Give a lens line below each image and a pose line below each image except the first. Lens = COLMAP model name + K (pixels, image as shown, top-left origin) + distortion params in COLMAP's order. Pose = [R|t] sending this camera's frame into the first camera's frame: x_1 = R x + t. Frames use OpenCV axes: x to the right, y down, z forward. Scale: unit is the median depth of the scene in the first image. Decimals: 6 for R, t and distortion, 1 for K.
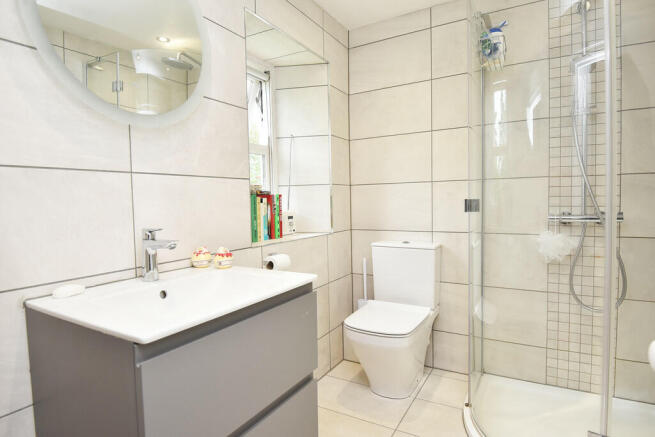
lens RADIAL K [[370.6, 0, 328.6], [0, 370.6, 219.7], [0, 0, 1]] dist [-0.037286, -0.007540]
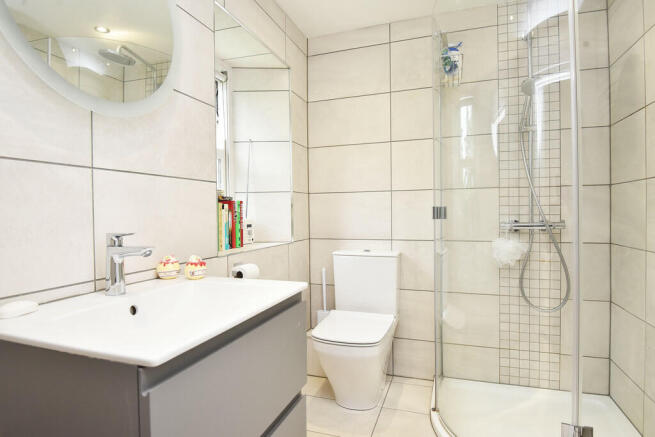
lens RADIAL K [[370.6, 0, 329.8], [0, 370.6, 218.9], [0, 0, 1]] dist [-0.037286, -0.007540]
pose [[0.980170, 0.005064, 0.198092, -0.104146], [0.002549, 0.999269, -0.038157, 0.015241], [-0.198140, 0.037905, 0.979441, 0.039634]]
